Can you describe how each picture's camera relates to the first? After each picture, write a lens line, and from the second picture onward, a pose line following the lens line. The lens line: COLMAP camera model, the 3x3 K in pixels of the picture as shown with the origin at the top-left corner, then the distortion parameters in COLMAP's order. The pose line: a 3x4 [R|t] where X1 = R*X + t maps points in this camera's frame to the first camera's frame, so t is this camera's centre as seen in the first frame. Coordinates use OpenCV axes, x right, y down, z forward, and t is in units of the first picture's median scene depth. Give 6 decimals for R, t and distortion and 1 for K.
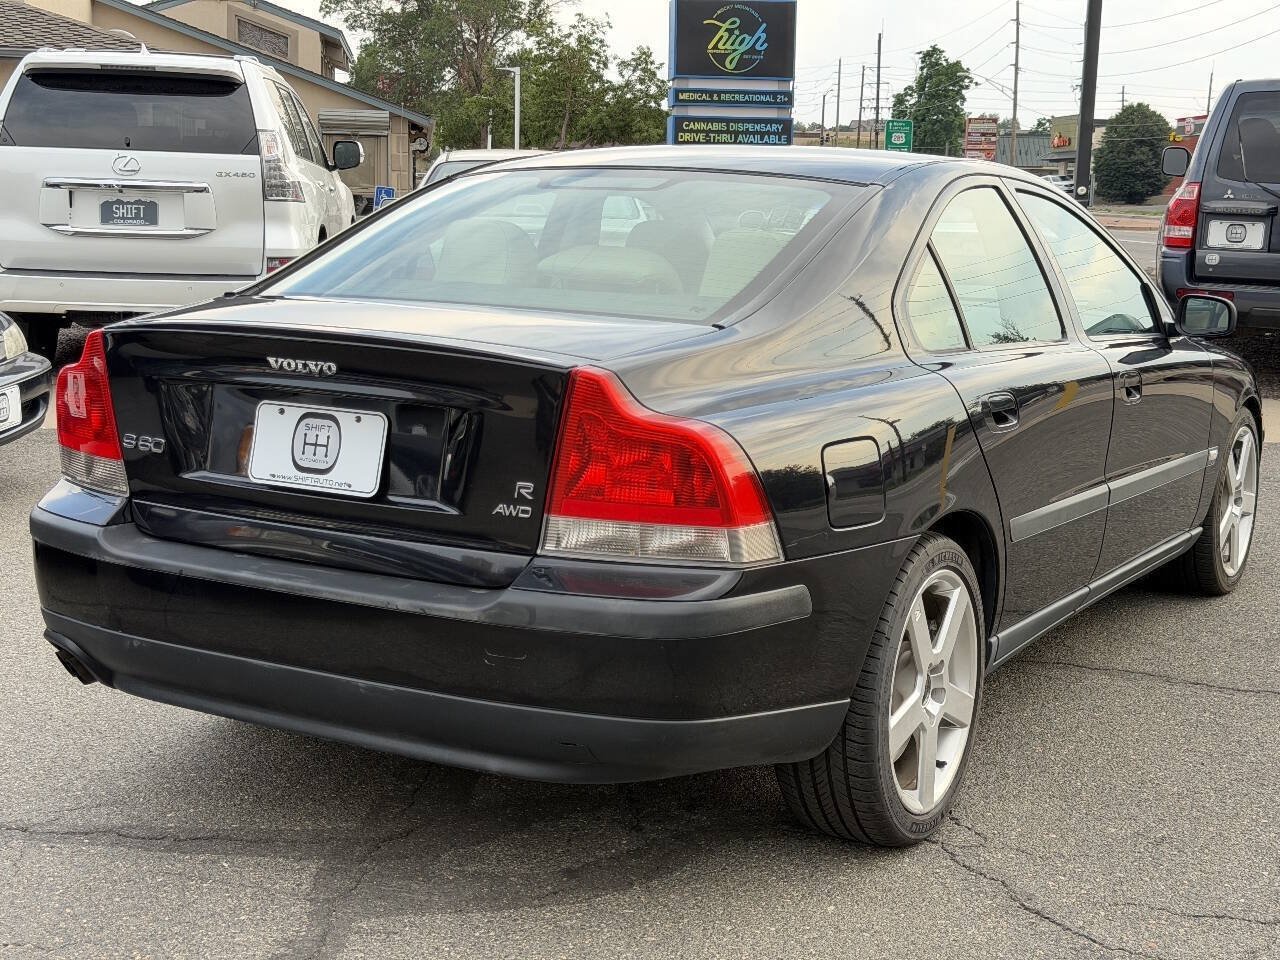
lens RADIAL K [[1849.2, 0, 645.9], [0, 1849.2, 477.1], [0, 0, 1]] dist [0.132477, 0.000000]
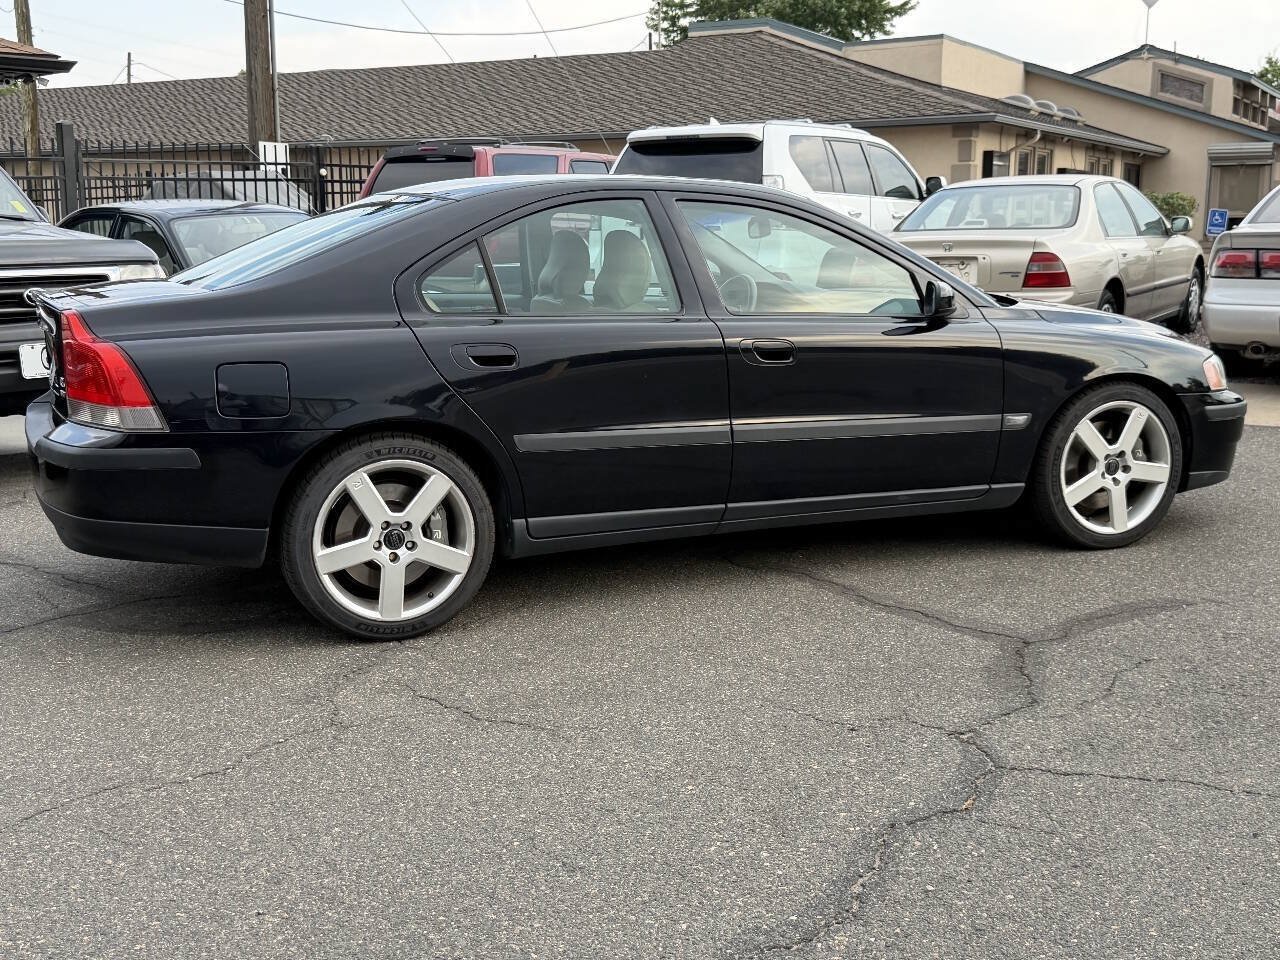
lens RADIAL K [[1531.2, 0, 631.1], [0, 1531.2, 485.3], [0, 0, 1]] dist [0.095227, 0.000000]
pose [[0.798220, 0.072068, -0.598039, 1.000907], [-0.063512, 0.997352, 0.035415, 0.014620], [0.599008, 0.009714, 0.800684, 0.124430]]
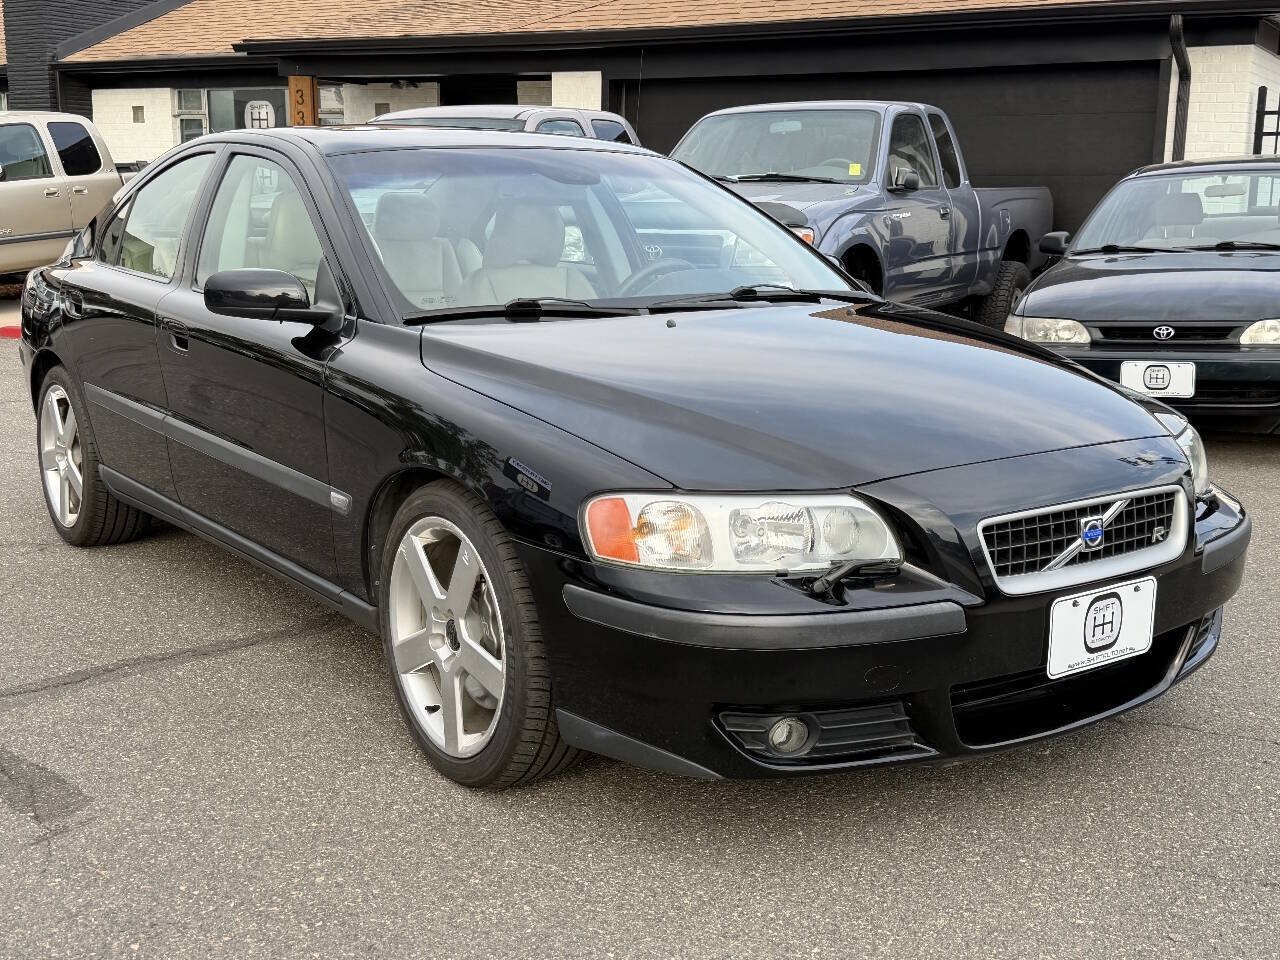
lens RADIAL K [[1531.2, 0, 637.1], [0, 1531.2, 478.6], [0, 0, 1]] dist [0.095227, 0.000000]
pose [[-0.417111, 0.144775, -0.897251, 1.162653], [-0.153714, 0.961772, 0.226644, -0.256545], [0.895763, 0.232456, -0.378911, 1.938916]]
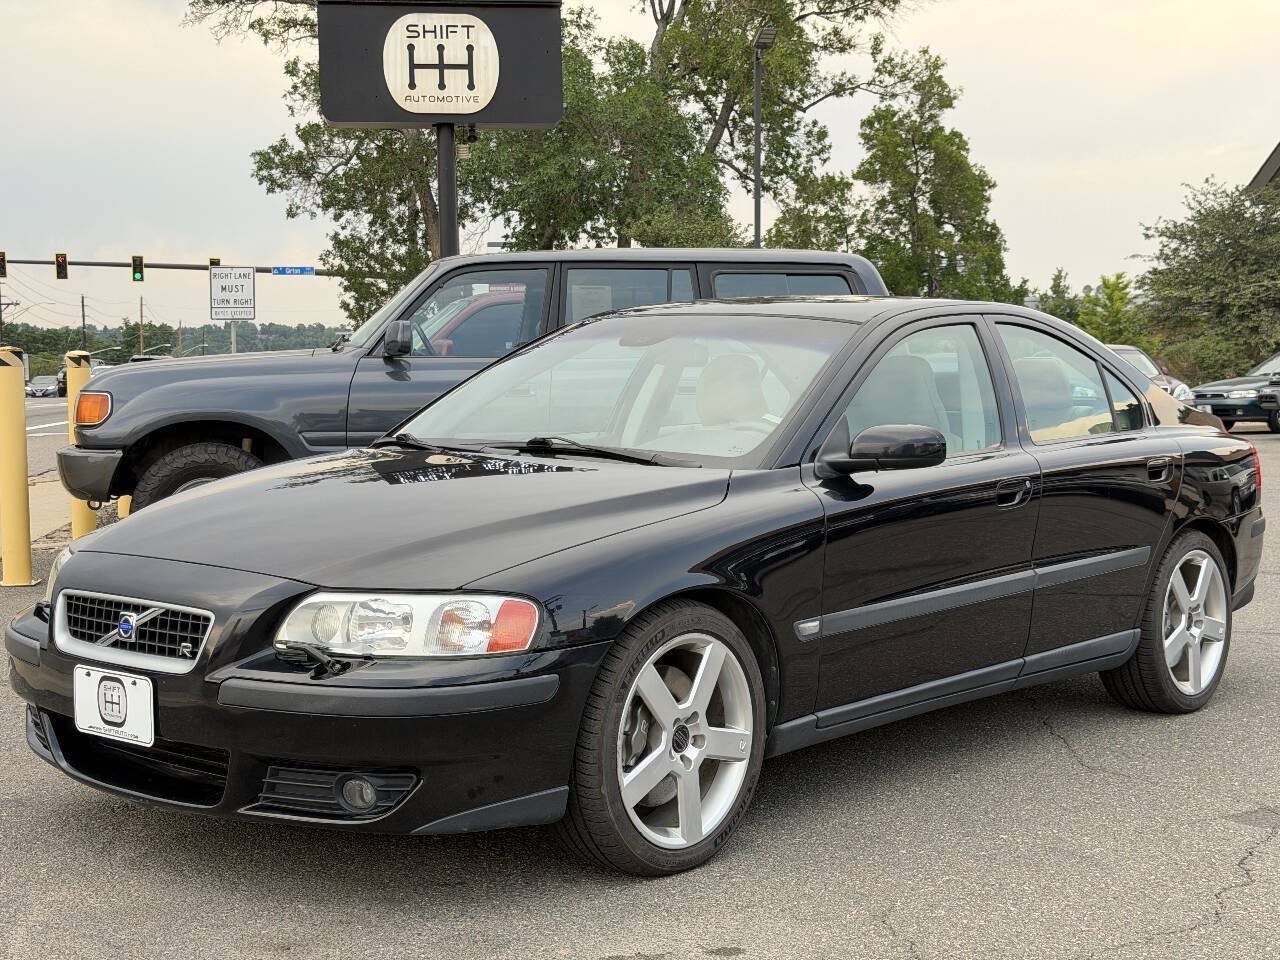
lens RADIAL K [[1752.0, 0, 638.7], [0, 1752.0, 478.2], [0, 0, 1]] dist [0.114861, 0.000000]
pose [[-0.977809, -0.043208, 0.204995, -0.076961], [0.002875, 0.975641, 0.219356, -0.400762], [-0.209479, 0.215077, -0.953866, 2.745013]]
